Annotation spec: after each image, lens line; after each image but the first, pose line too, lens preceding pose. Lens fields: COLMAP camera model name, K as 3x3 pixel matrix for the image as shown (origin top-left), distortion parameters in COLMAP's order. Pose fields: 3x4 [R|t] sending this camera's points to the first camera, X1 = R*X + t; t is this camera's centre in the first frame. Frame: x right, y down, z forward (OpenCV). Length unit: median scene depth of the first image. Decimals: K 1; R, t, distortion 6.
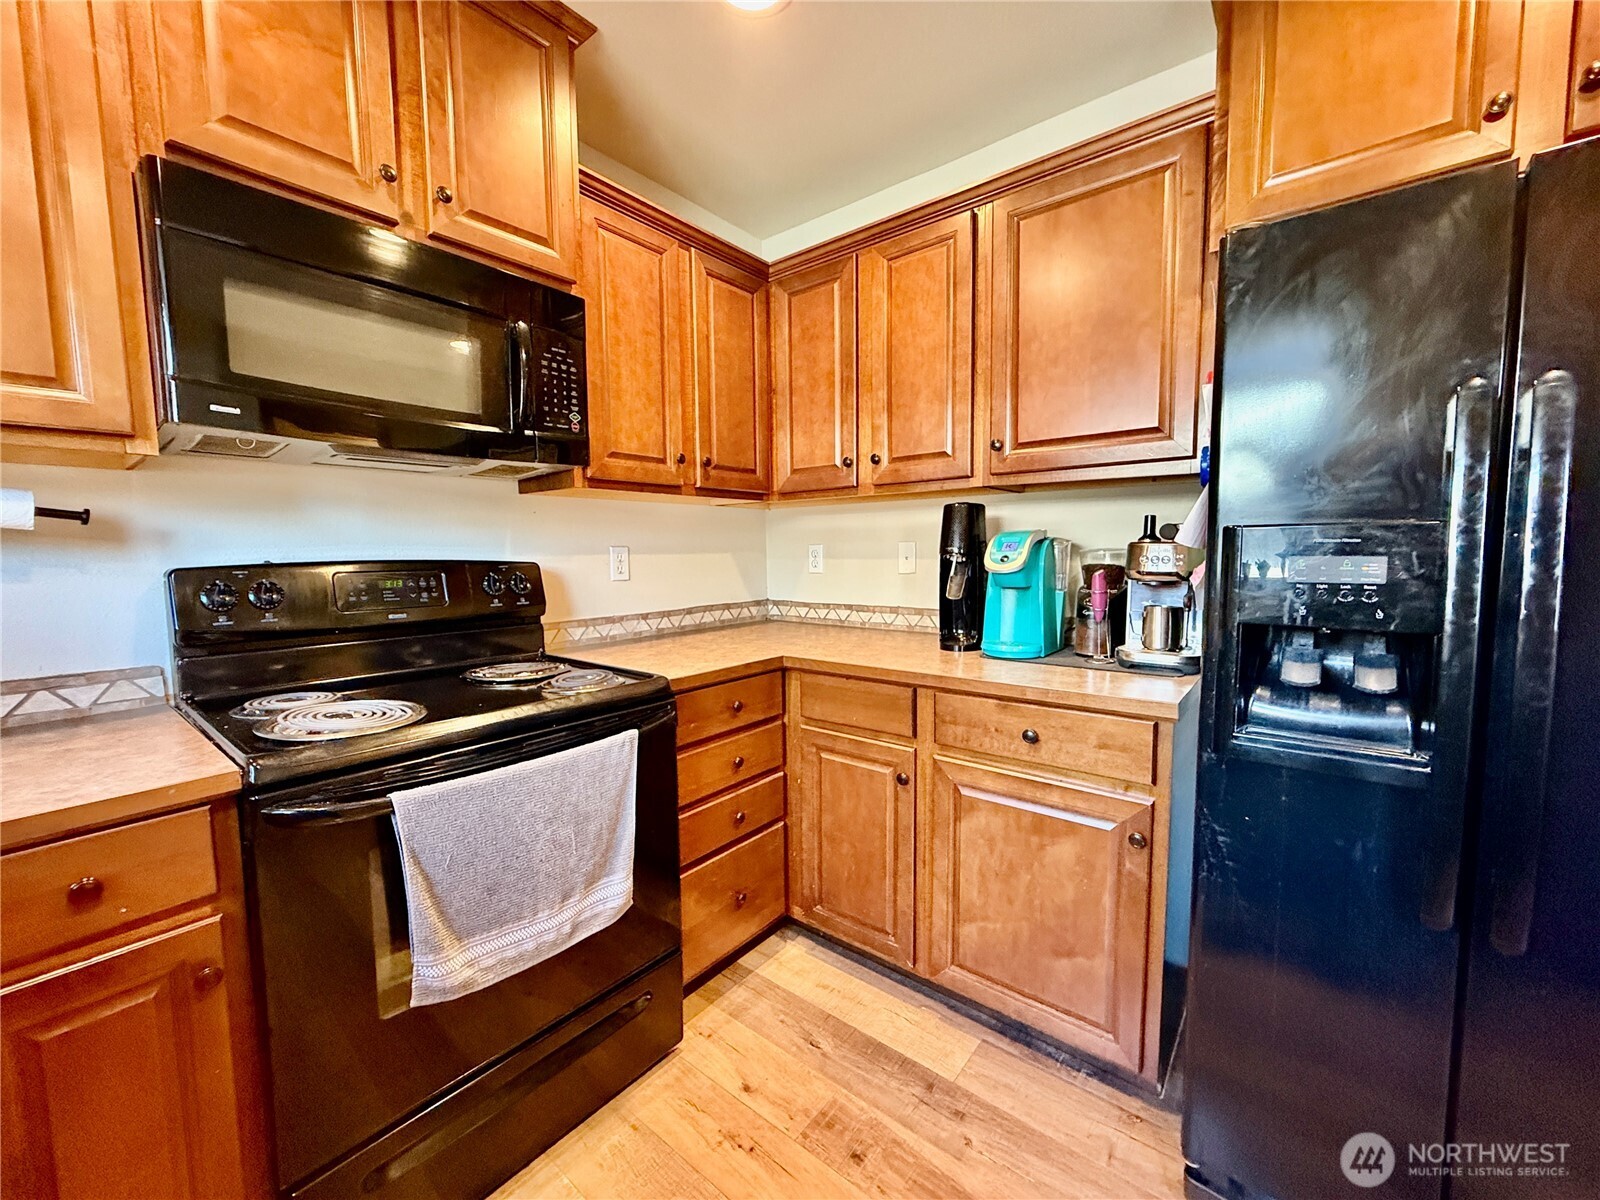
lens RADIAL K [[642.4, 0, 797.9], [0, 642.4, 601.8], [0, 0, 1]] dist [0.000168, -0.000254]
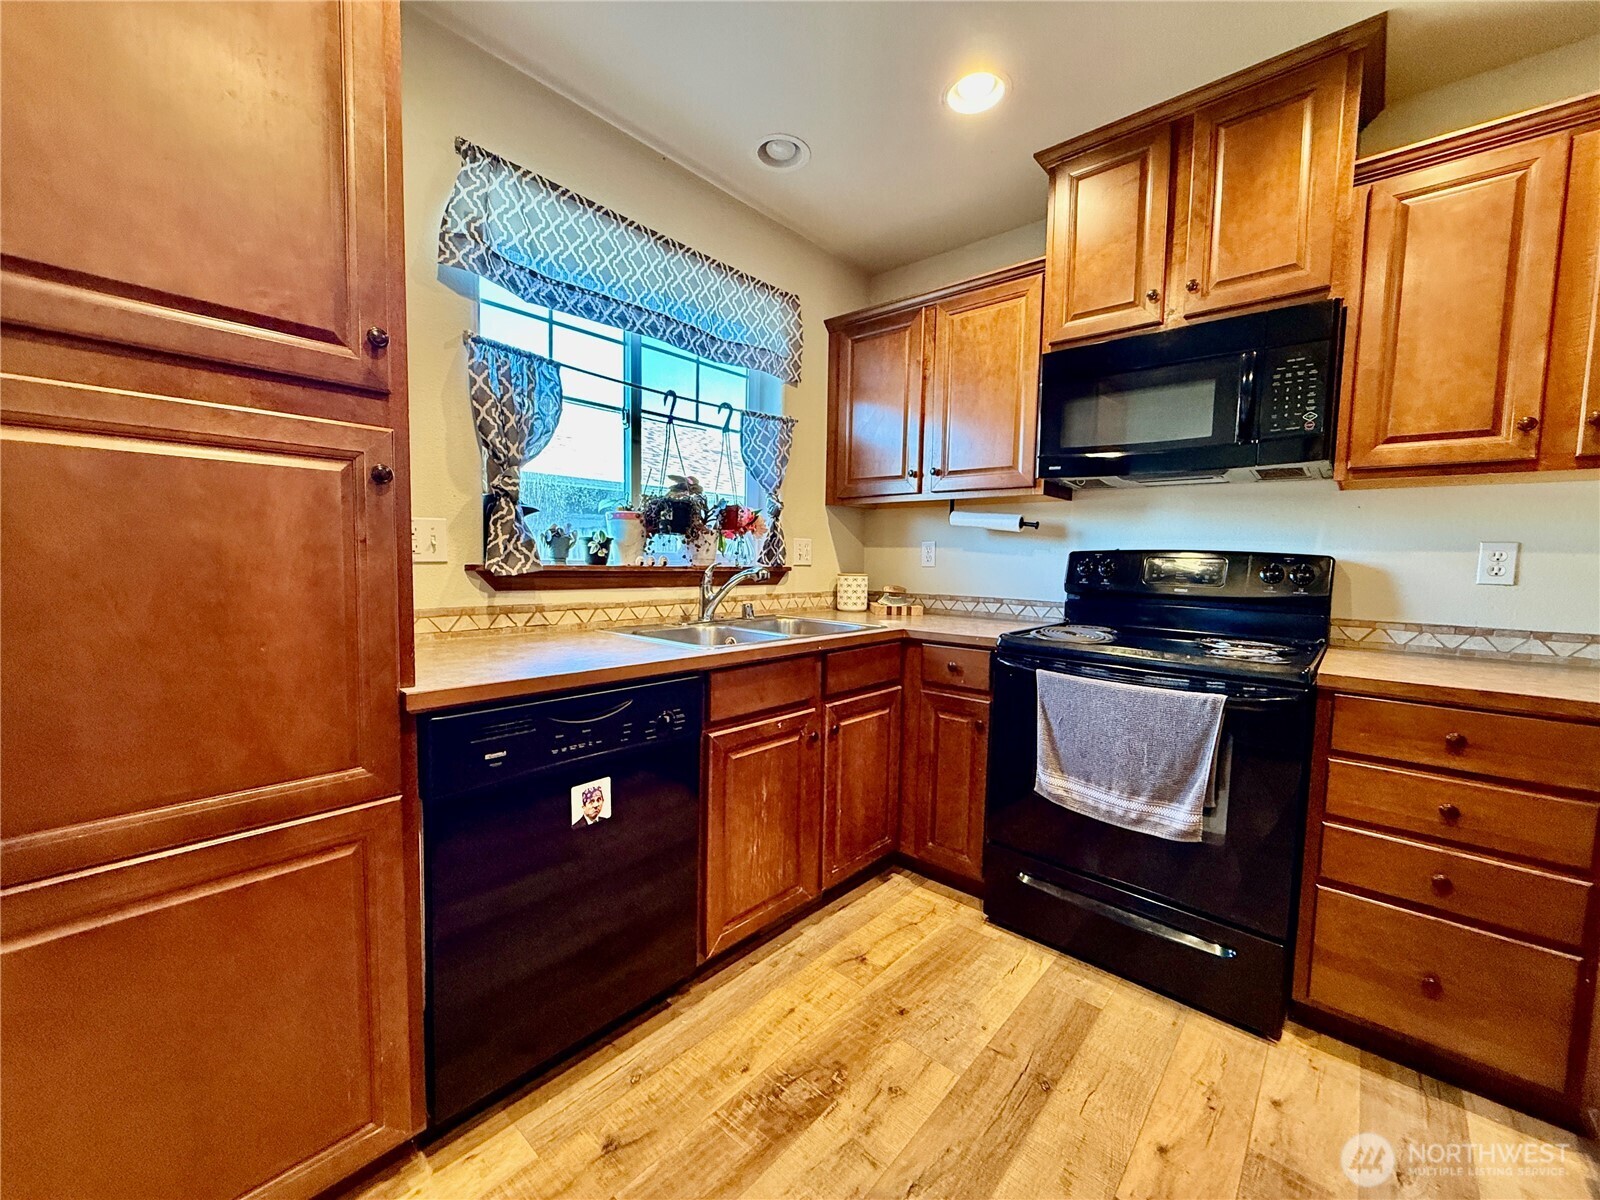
lens RADIAL K [[642.4, 0, 808.5], [0, 642.4, 600.7], [0, 0, 1]] dist [0.000168, -0.000254]
pose [[-0.045900, 0.081695, -0.995600, 0.812410], [-0.102318, 0.991024, 0.086037, 0.008069], [0.993692, 0.105817, -0.037130, 0.260549]]
